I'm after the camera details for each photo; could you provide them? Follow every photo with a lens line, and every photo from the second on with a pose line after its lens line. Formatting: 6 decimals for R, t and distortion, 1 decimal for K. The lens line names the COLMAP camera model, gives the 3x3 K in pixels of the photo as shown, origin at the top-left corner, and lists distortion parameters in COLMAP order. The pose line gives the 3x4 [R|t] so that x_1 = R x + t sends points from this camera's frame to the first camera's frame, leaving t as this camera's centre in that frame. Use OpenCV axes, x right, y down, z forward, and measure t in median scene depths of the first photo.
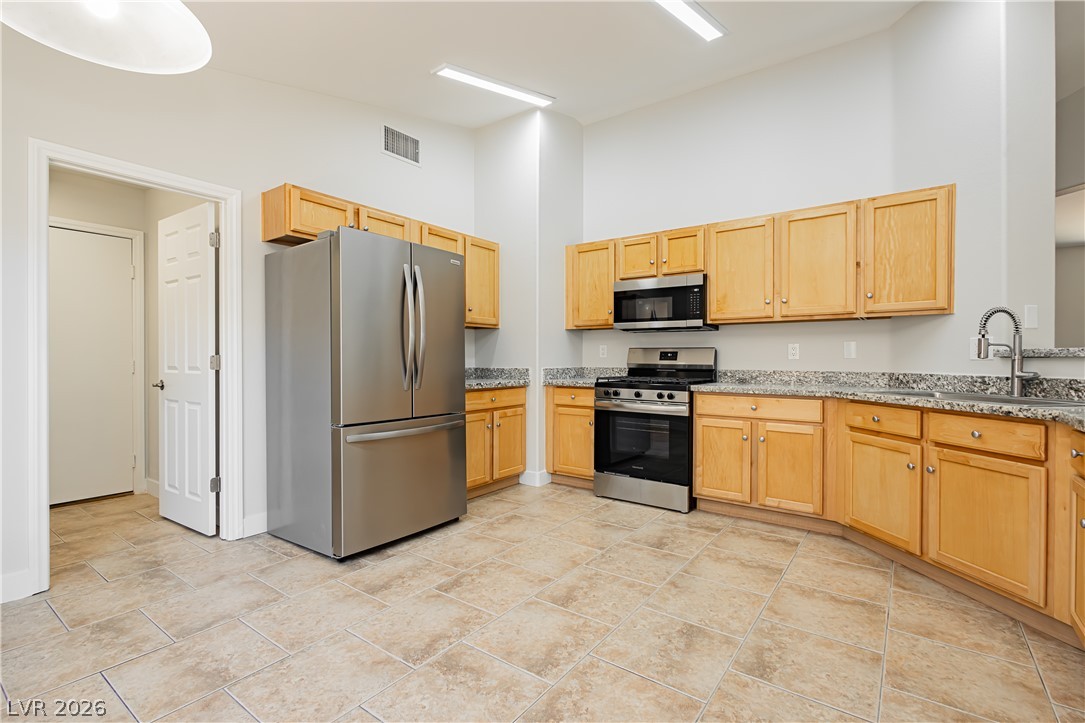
lens RADIAL K [[500.5, 0, 535.5], [0, 500.5, 357.8], [0, 0, 1]] dist [0.003864, 0.000264]
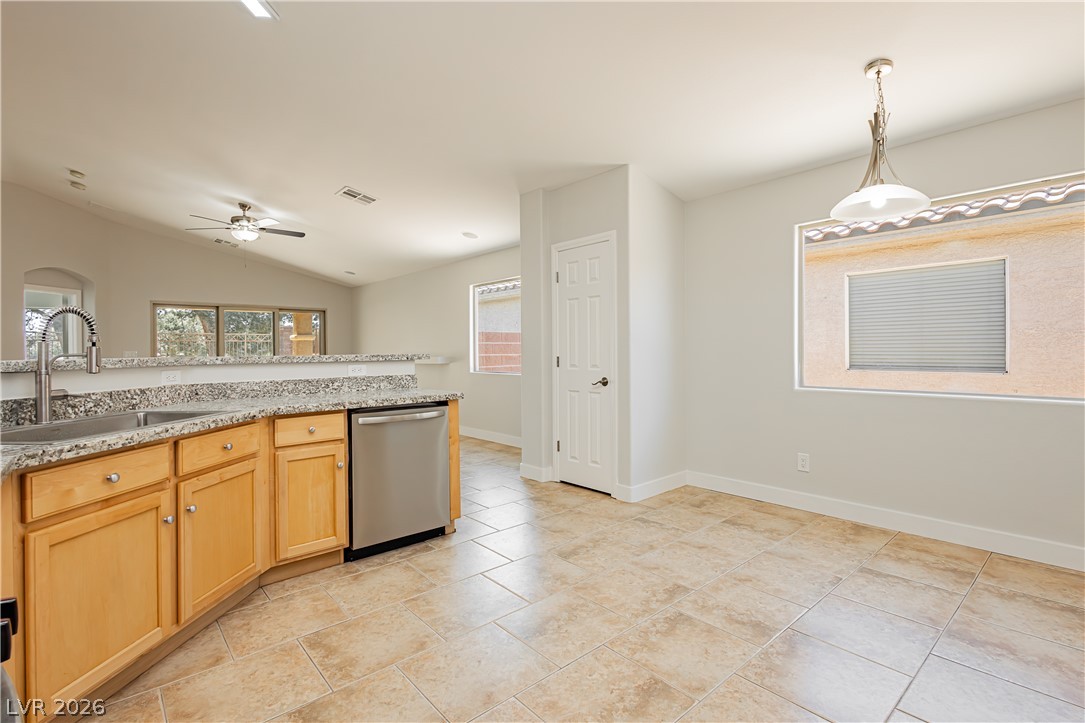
lens RADIAL K [[505.2, 0, 551.1], [0, 505.2, 349.4], [0, 0, 1]] dist [0.000134, 0.000183]
pose [[-0.979876, 0.007894, 0.199453, 0.037864], [0.008156, 0.999967, 0.000488, -0.023631], [-0.199442, 0.002105, -0.979907, 1.277123]]
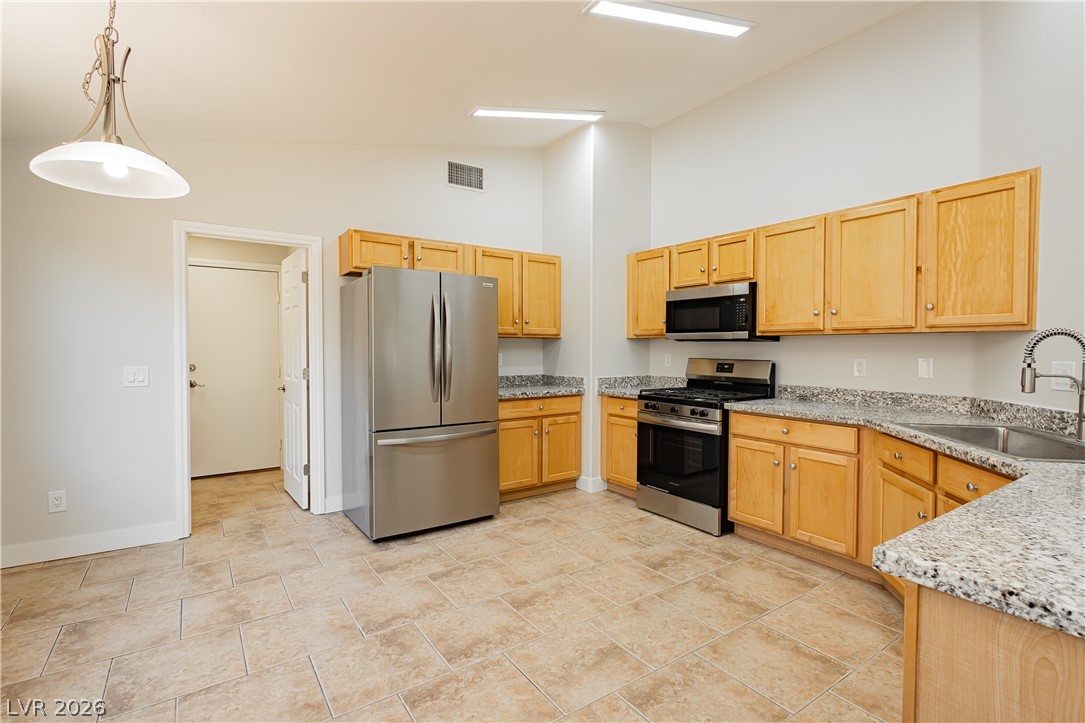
lens RADIAL K [[508.9, 0, 539.0], [0, 508.9, 355.5], [0, 0, 1]] dist [0.005563, -0.001154]
pose [[0.945916, 0.005908, -0.324359, 0.323938], [-0.000427, 0.999856, 0.016967, -0.056804], [0.324413, -0.015911, 0.945782, -0.027187]]
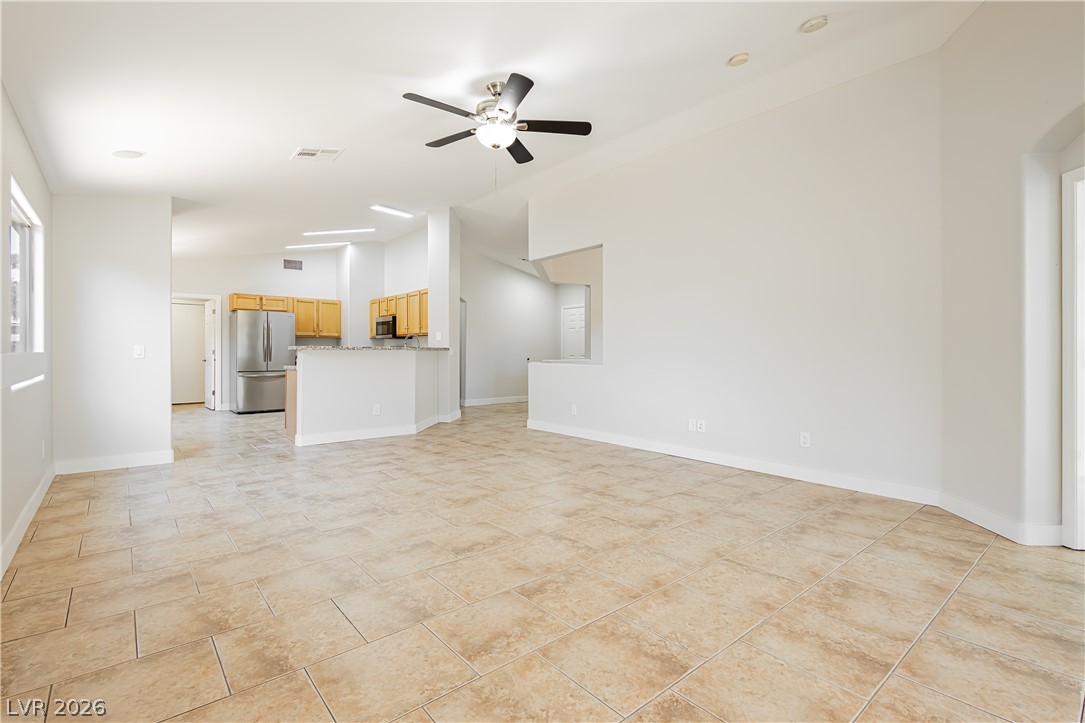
lens RADIAL K [[505.2, 0, 551.1], [0, 505.2, 349.4], [0, 0, 1]] dist [0.000134, 0.000183]
pose [[0.975098, -0.000682, -0.221773, 1.942280], [0.000016, 0.999995, -0.003008, 0.001811], [0.221774, 0.002930, 0.975094, -1.461332]]
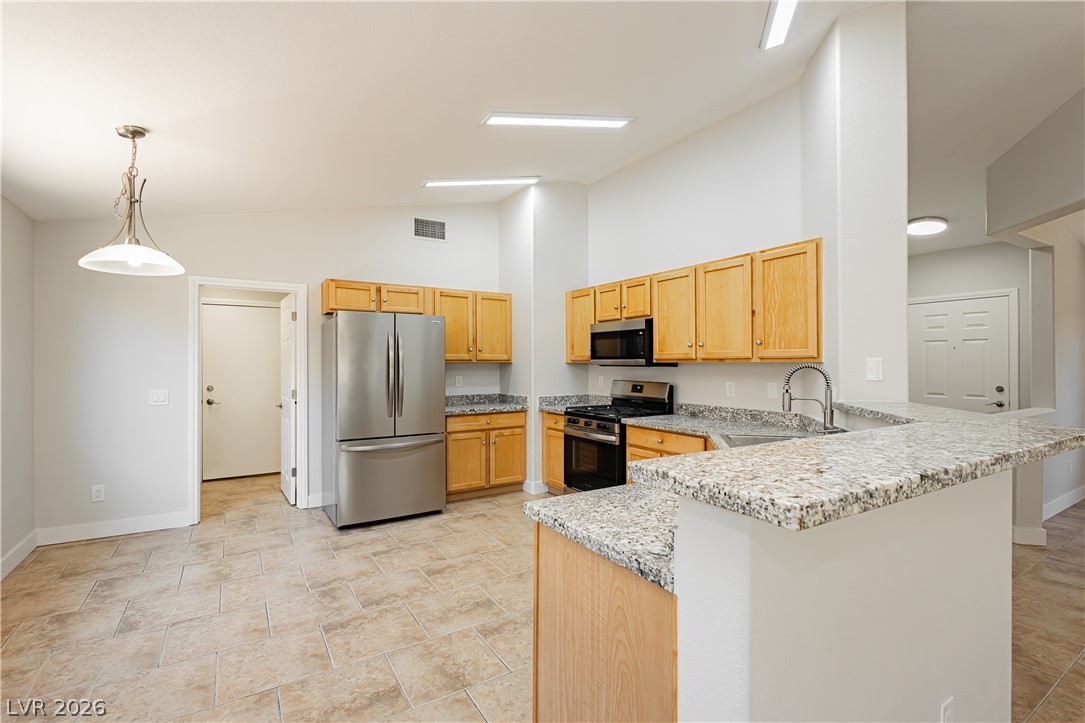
lens RADIAL K [[494.7, 0, 537.8], [0, 494.7, 357.5], [0, 0, 1]] dist [0.000598, 0.000827]
pose [[0.929781, -0.007613, -0.368035, 0.616996], [0.004303, 0.999943, -0.009816, -0.084080], [0.368088, 0.007543, 0.929760, -0.155029]]
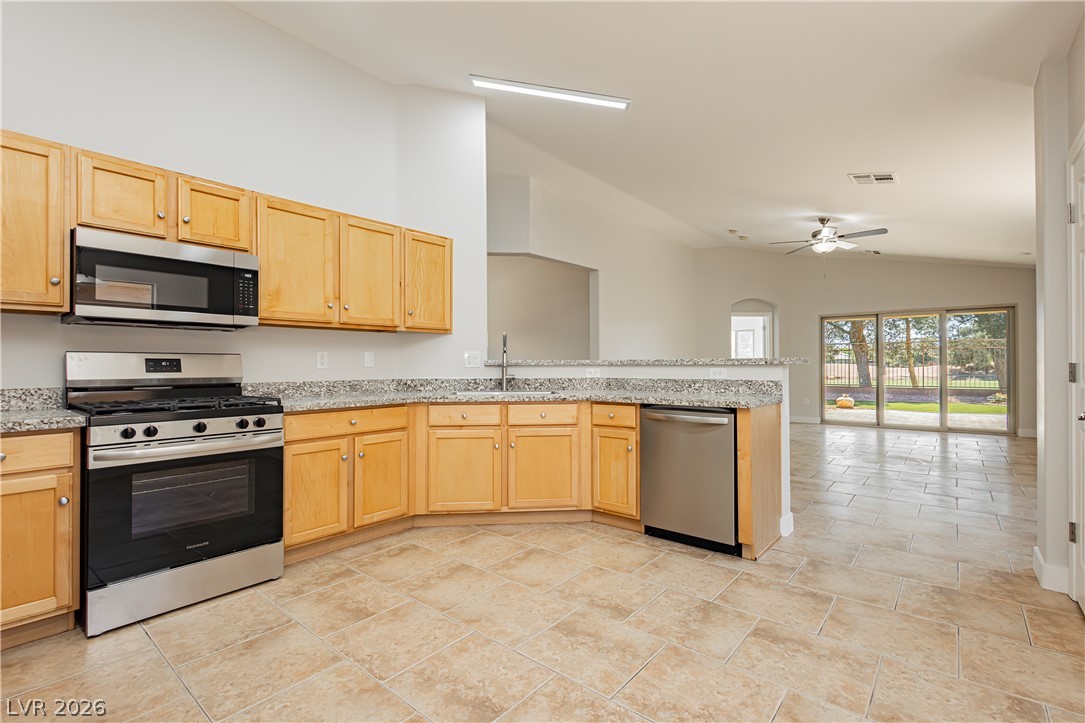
lens RADIAL K [[493.5, 0, 553.9], [0, 493.5, 361.1], [0, 0, 1]] dist [0.002458, 0.000179]
pose [[0.041564, 0.004769, 0.999124, -0.460634], [0.004062, 0.999980, -0.004942, -0.005429], [-0.999128, 0.004264, 0.041544, 0.623888]]
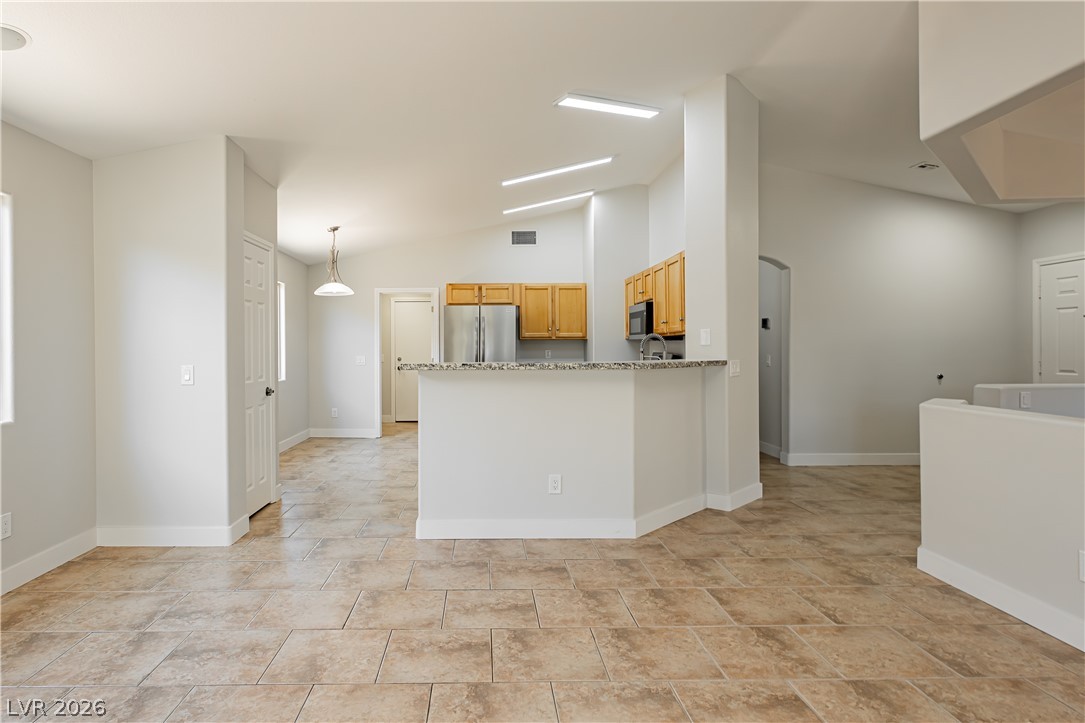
lens RADIAL K [[612.6, 0, 483.5], [0, 612.6, 349.0], [0, 0, 1]] dist [0.004975, 0.001051]
pose [[0.595619, -0.004040, -0.803257, 1.744451], [0.007008, 0.999975, 0.000167, -0.044487], [0.803237, -0.005728, 0.595633, -0.504219]]
